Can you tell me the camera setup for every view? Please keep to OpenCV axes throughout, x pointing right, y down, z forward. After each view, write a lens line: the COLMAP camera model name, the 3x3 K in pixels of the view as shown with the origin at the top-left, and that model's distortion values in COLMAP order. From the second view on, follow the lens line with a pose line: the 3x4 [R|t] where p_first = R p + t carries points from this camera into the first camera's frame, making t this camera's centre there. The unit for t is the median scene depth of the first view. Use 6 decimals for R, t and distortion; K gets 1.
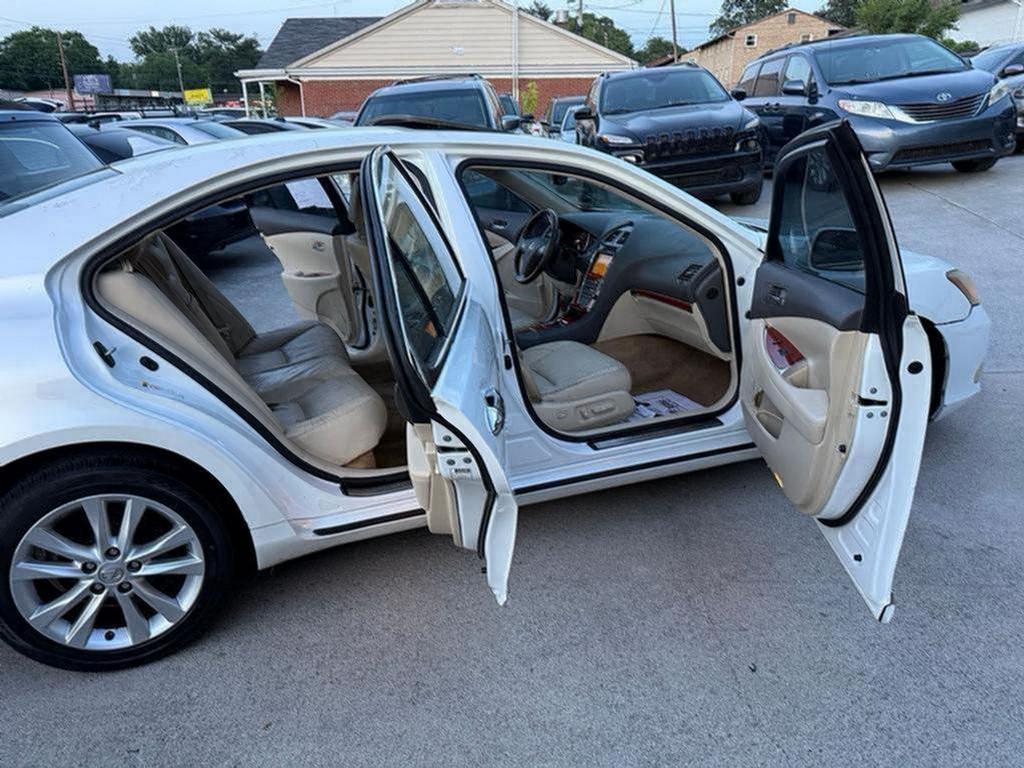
lens RADIAL K [[726.7, 0, 517.1], [0, 726.7, 389.2], [0, 0, 1]] dist [0.005119, -0.020837]
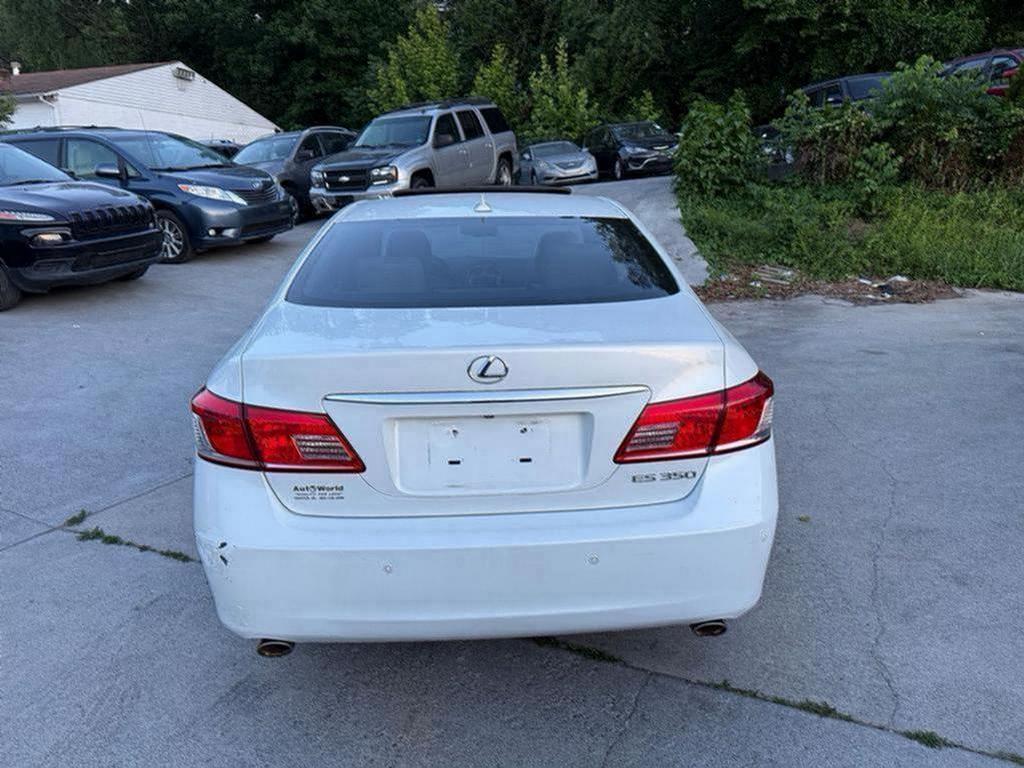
lens RADIAL K [[729.1, 0, 516.3], [0, 729.1, 387.4], [0, 0, 1]] dist [-0.008591, -0.003376]
pose [[0.338716, -0.204524, 0.918391, -0.466388], [0.311044, 0.945549, 0.095855, -0.043409], [-0.887988, 0.253192, 0.383888, 0.174025]]
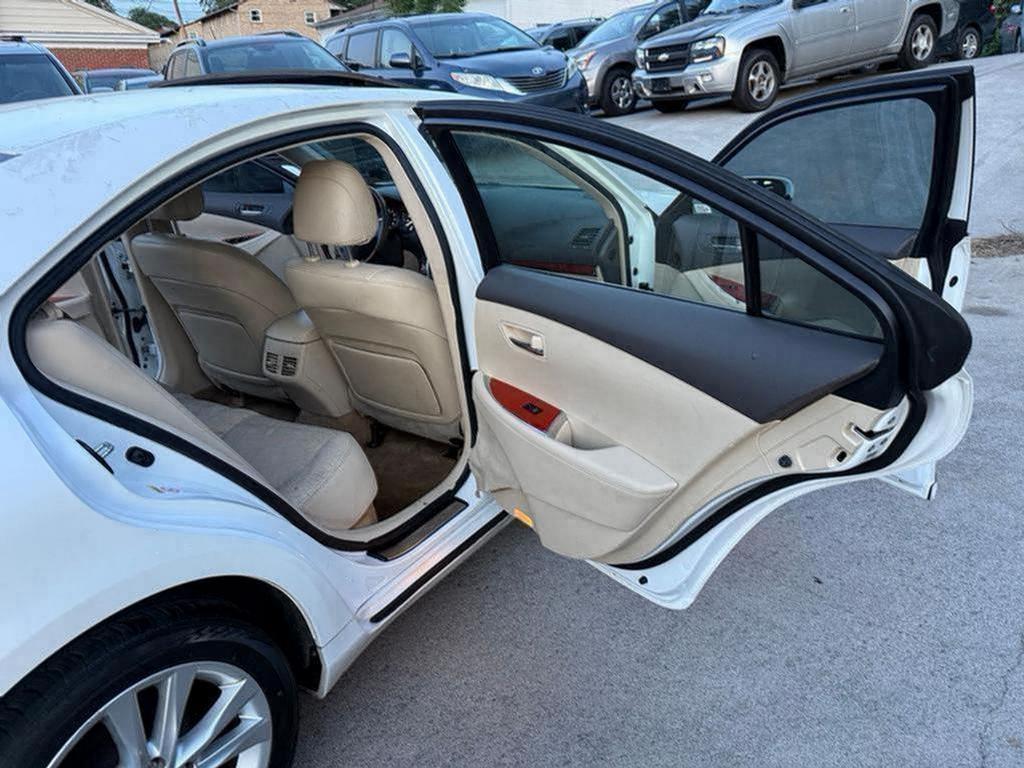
lens RADIAL K [[729.1, 0, 516.3], [0, 729.1, 387.4], [0, 0, 1]] dist [-0.008591, -0.003376]
pose [[0.821797, -0.212434, 0.528697, -0.131108], [0.199760, 0.976422, 0.081830, -0.018696], [-0.533615, 0.038365, 0.844857, 0.070836]]
